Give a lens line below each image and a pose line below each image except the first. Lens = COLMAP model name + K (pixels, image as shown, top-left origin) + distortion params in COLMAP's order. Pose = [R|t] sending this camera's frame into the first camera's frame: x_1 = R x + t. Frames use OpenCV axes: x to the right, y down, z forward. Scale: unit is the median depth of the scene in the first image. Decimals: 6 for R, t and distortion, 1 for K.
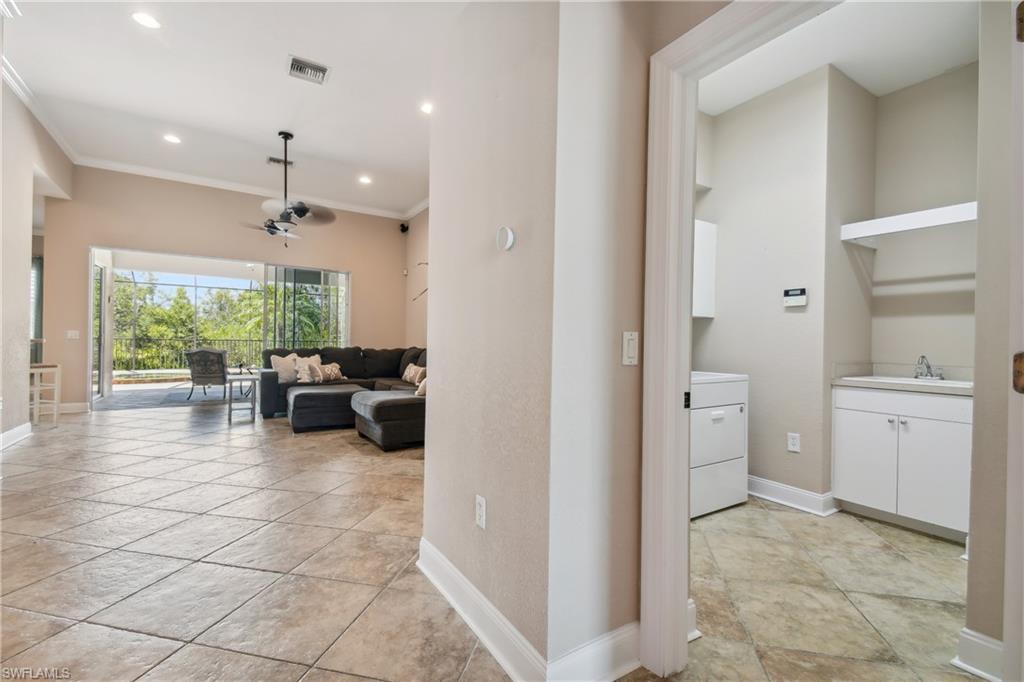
lens RADIAL K [[450.3, 0, 515.3], [0, 450.3, 342.0], [0, 0, 1]] dist [0.050932, -0.026509]
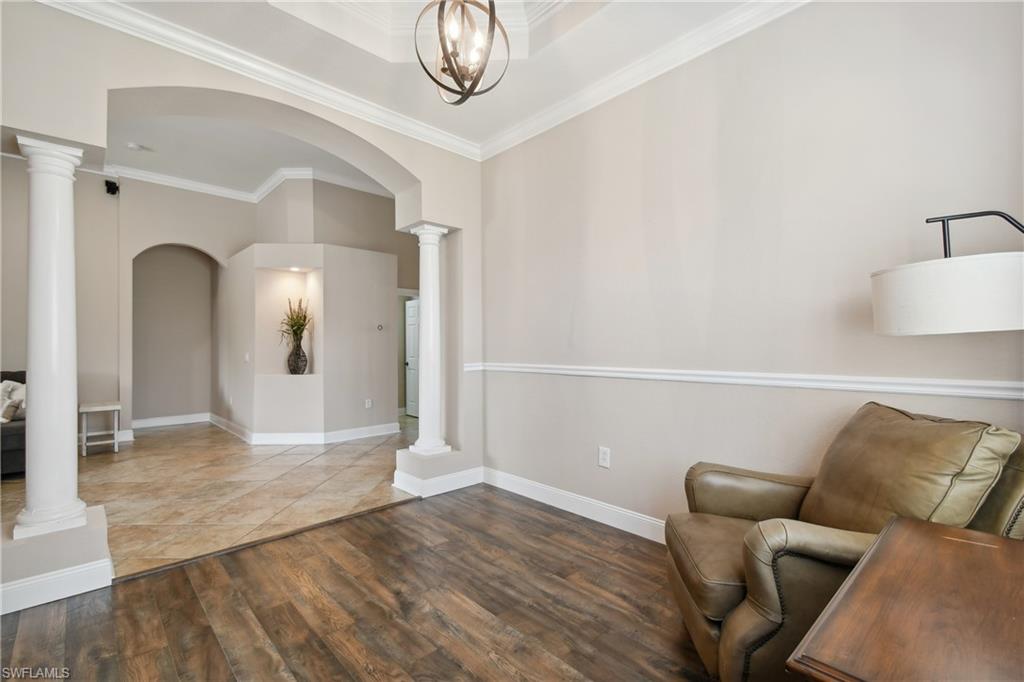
lens RADIAL K [[448.7, 0, 514.3], [0, 448.7, 347.7], [0, 0, 1]] dist [0.055636, -0.031123]
pose [[-0.191600, -0.019222, 0.981285, -0.890135], [0.005106, 0.999775, 0.020581, -0.029233], [-0.981460, 0.008953, -0.191459, 0.135402]]
